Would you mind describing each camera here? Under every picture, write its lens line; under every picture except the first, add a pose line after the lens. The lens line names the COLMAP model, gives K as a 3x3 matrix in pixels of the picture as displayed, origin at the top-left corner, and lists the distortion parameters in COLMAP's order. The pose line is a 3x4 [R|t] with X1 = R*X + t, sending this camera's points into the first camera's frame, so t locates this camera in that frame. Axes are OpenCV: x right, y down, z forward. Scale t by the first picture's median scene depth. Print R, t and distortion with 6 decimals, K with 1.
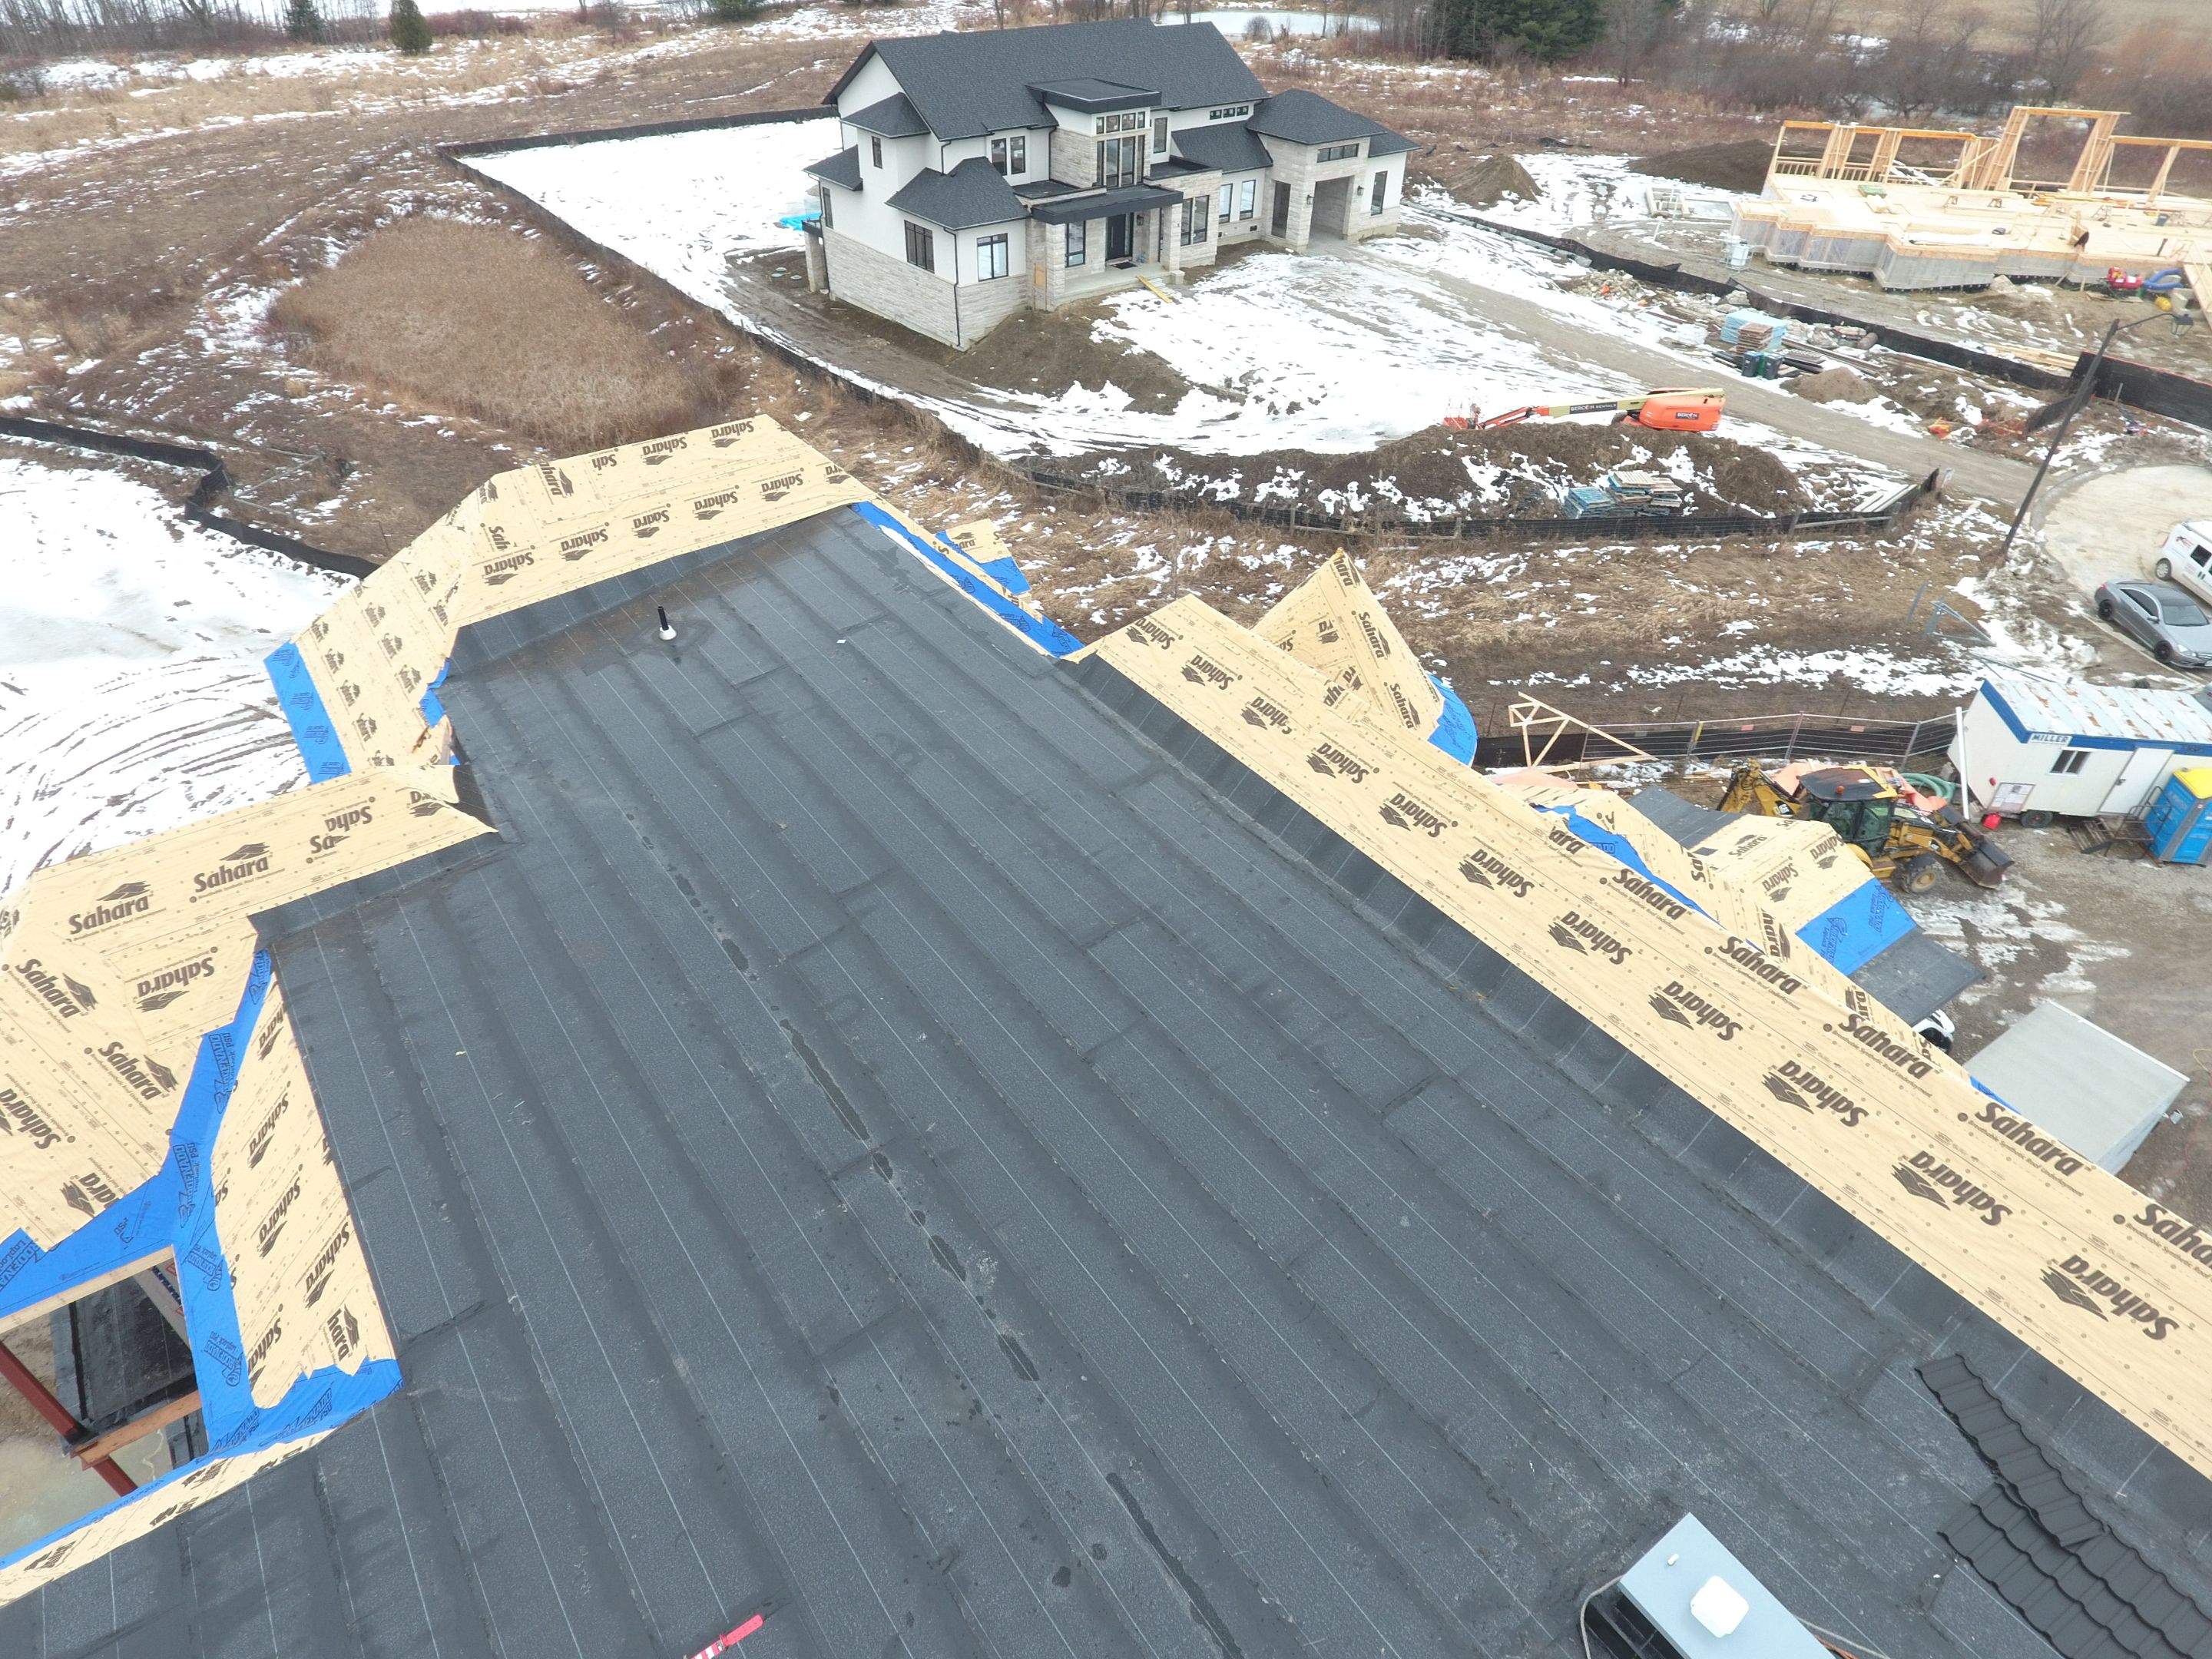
lens RADIAL K [[1293.0, 0, 1091.5], [0, 1293.0, 820.3], [0, 0, 1]] dist [-0.003605, -0.000728]
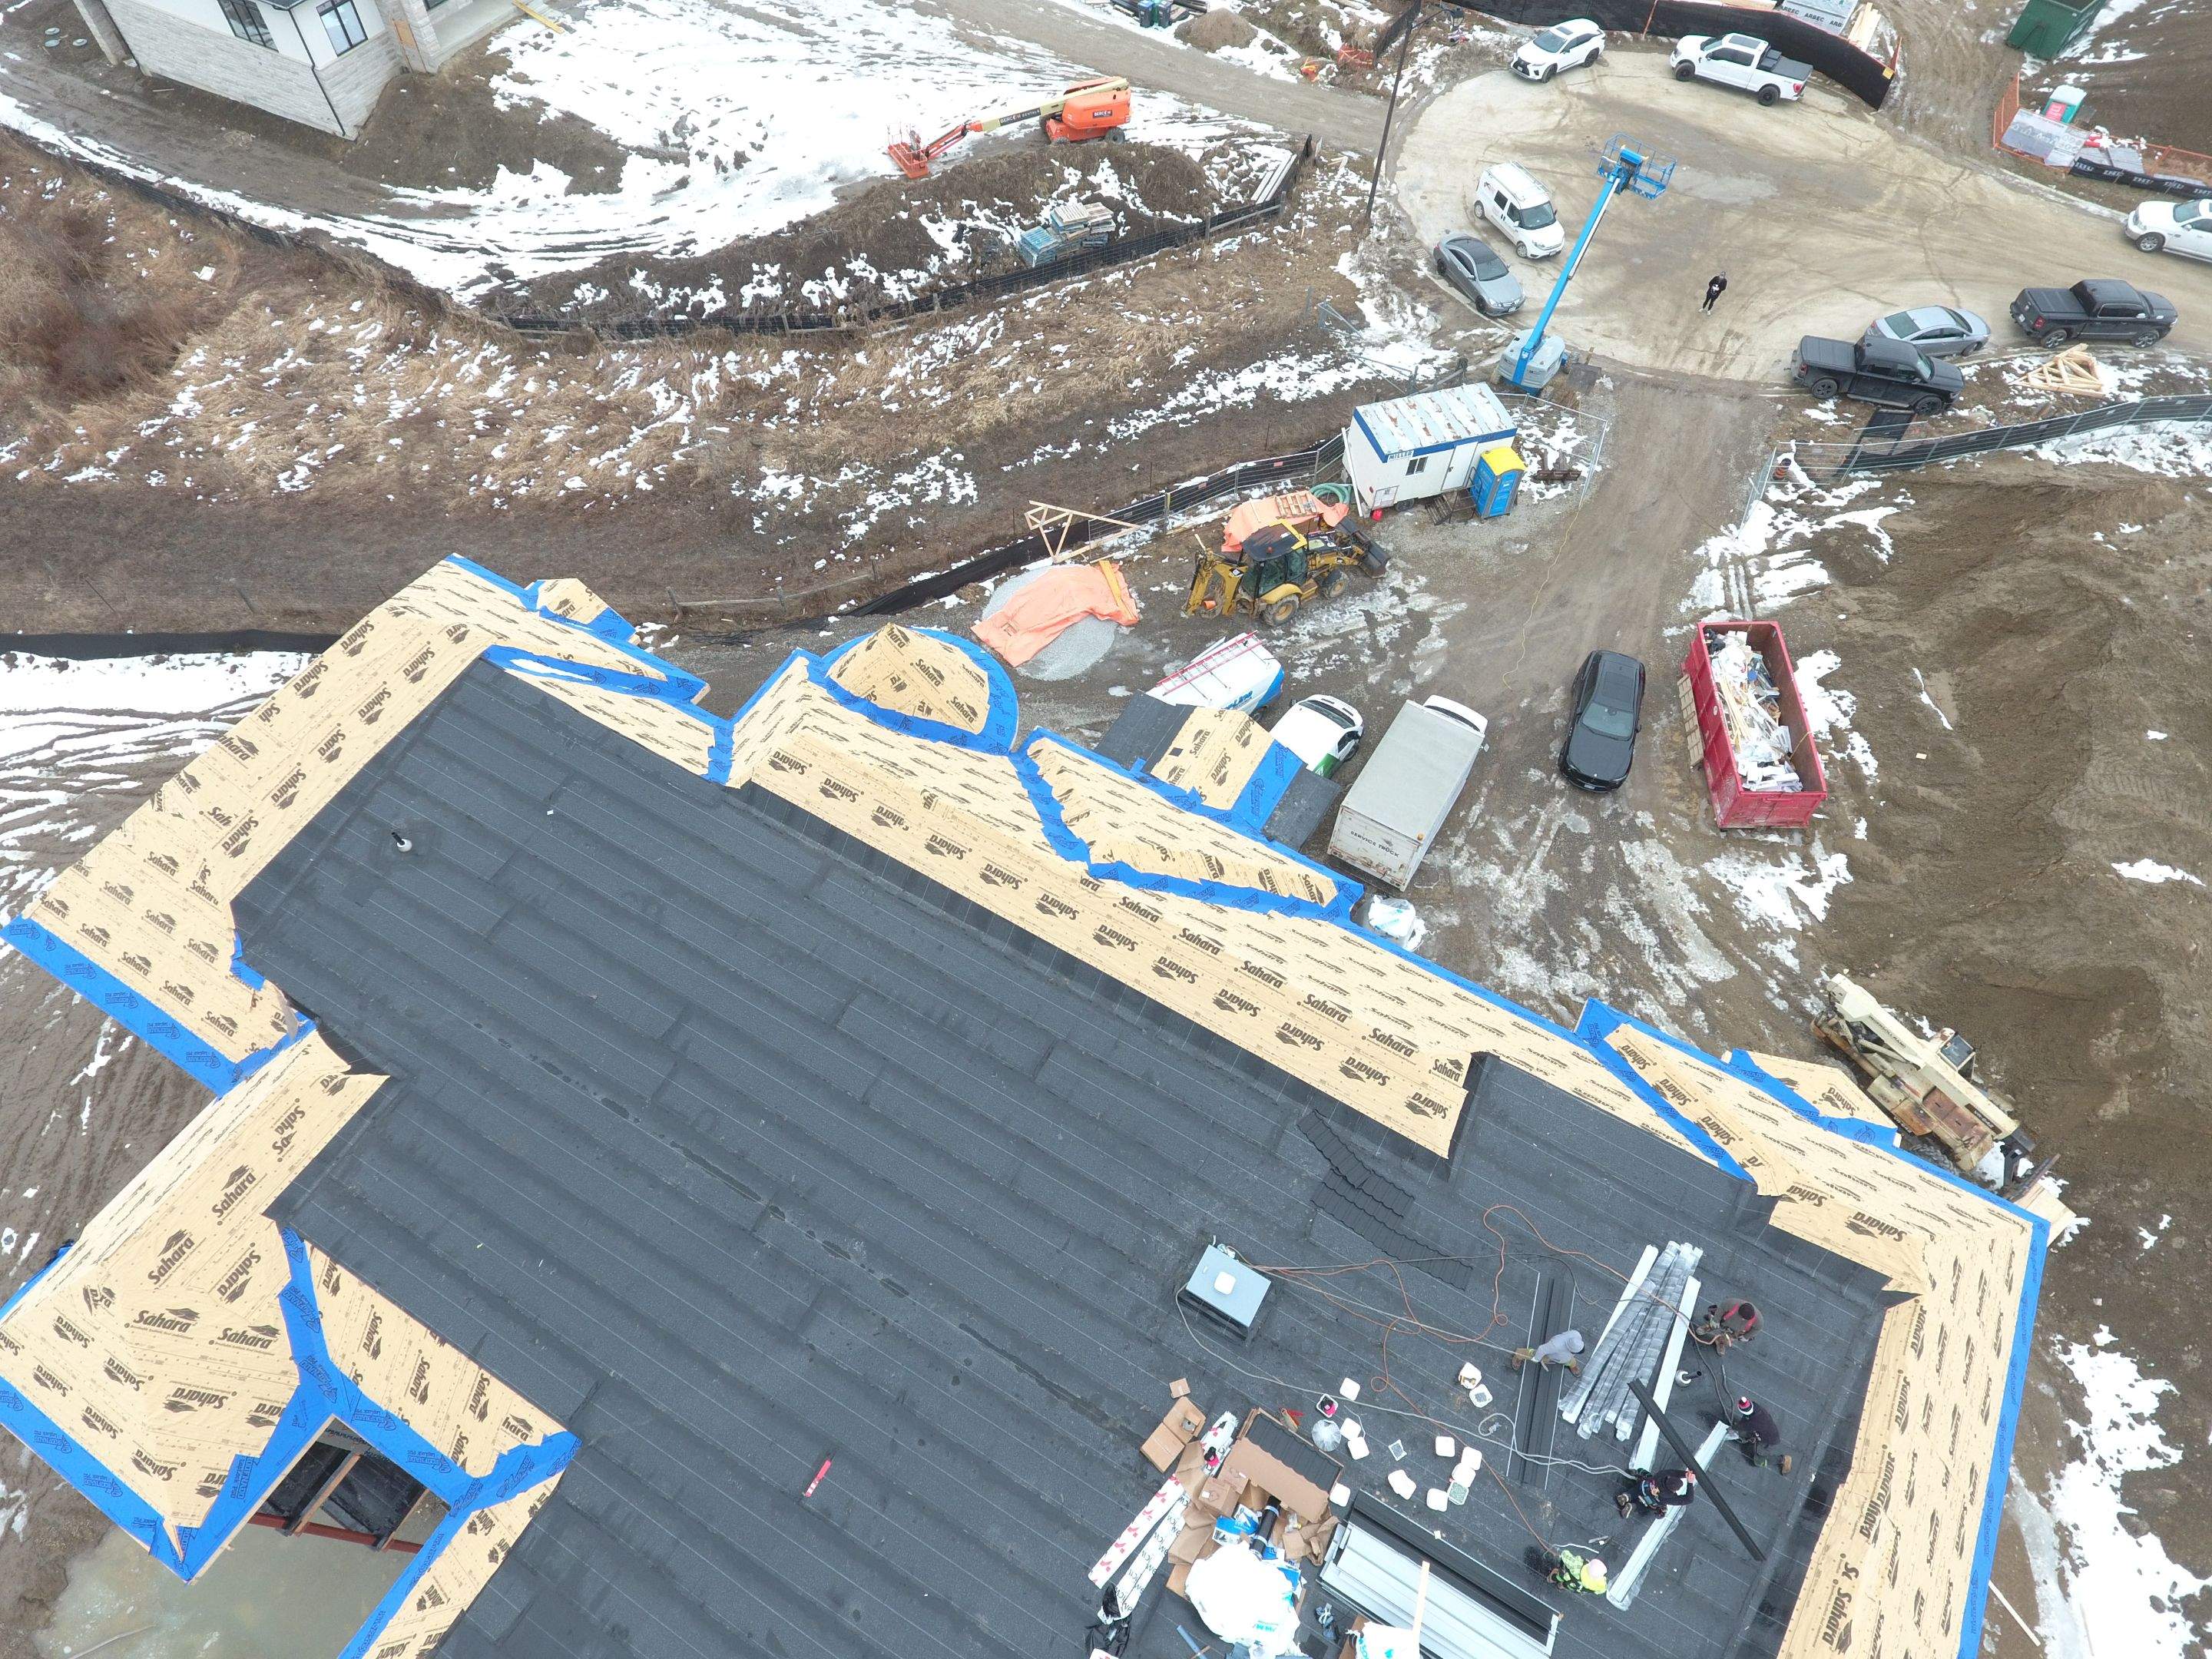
lens RADIAL K [[1293.0, 0, 1088.0], [0, 1293.0, 819.5], [0, 0, 1]] dist [-0.003605, -0.000728]
pose [[0.912176, -0.337011, 0.233151, -0.005263], [0.240825, 0.901171, 0.360409, -0.607945], [-0.331571, -0.272608, 0.903187, -0.469625]]
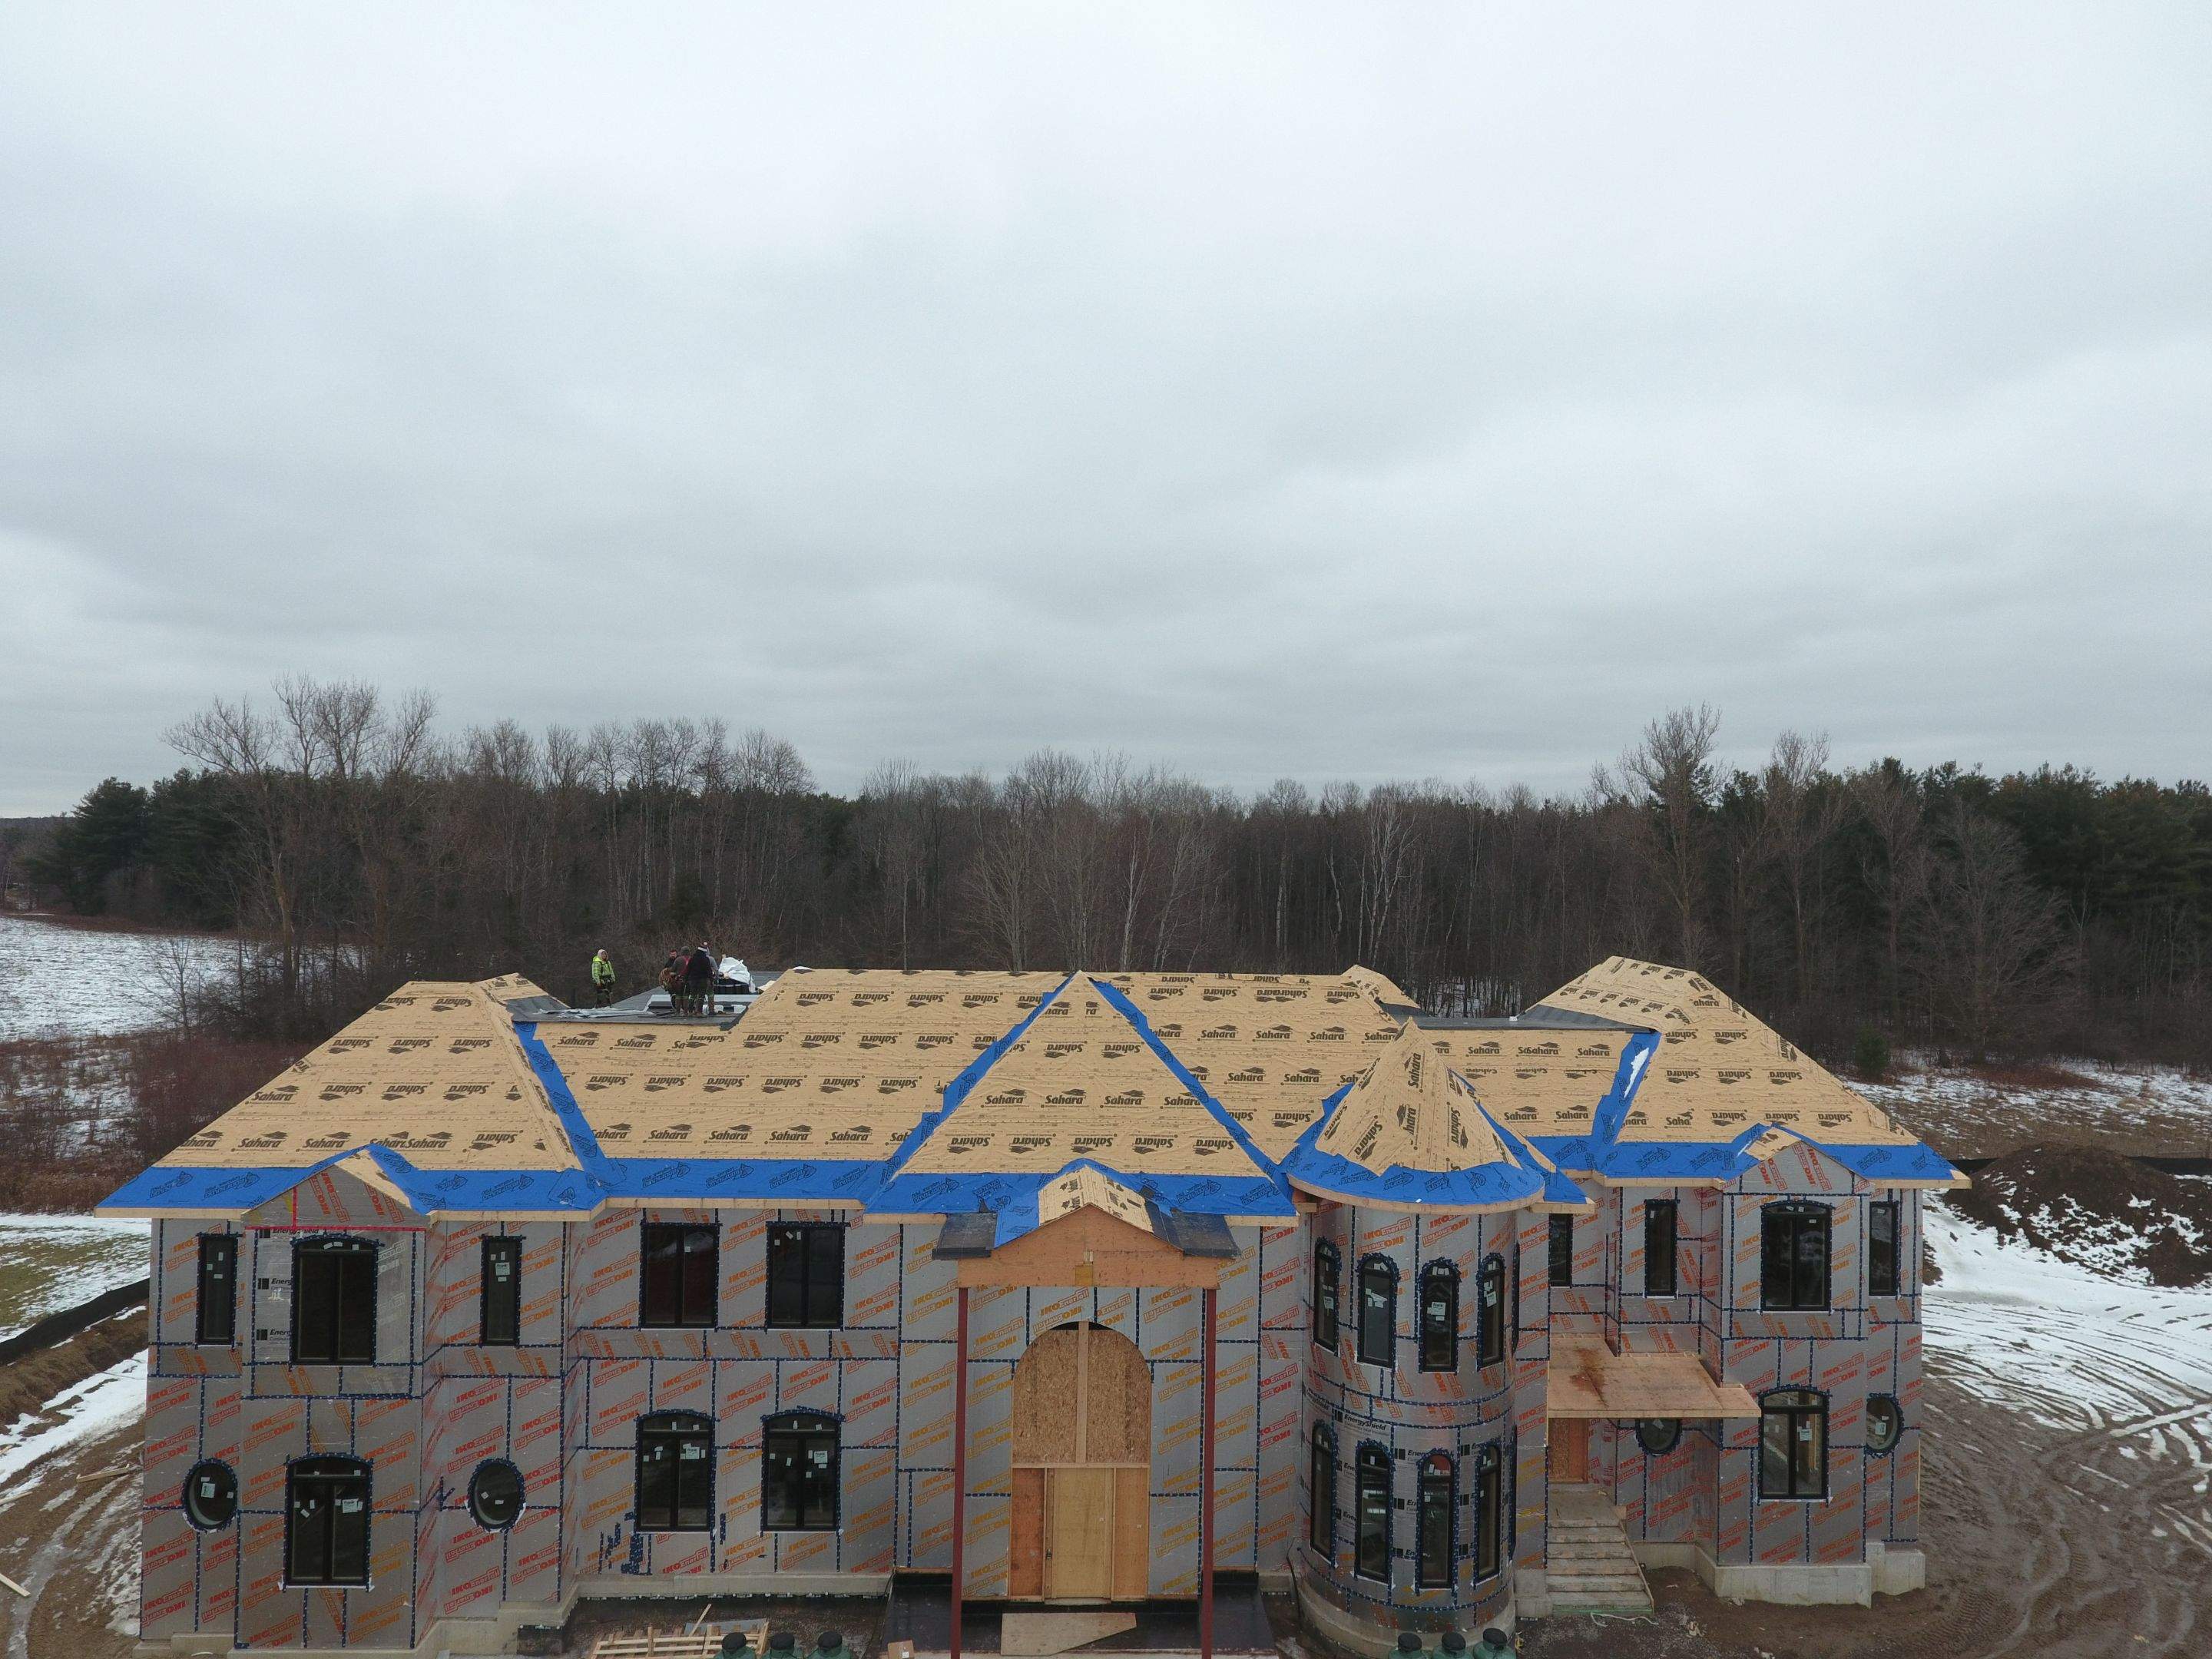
lens RADIAL K [[1293.0, 0, 1086.4], [0, 1293.0, 818.9], [0, 0, 1]] dist [-0.003605, -0.000728]
pose [[-0.547513, -0.035941, -0.836025, 1.965671], [-0.533035, 0.785137, 0.315332, -0.804125], [0.645060, 0.618279, -0.449031, 1.644004]]
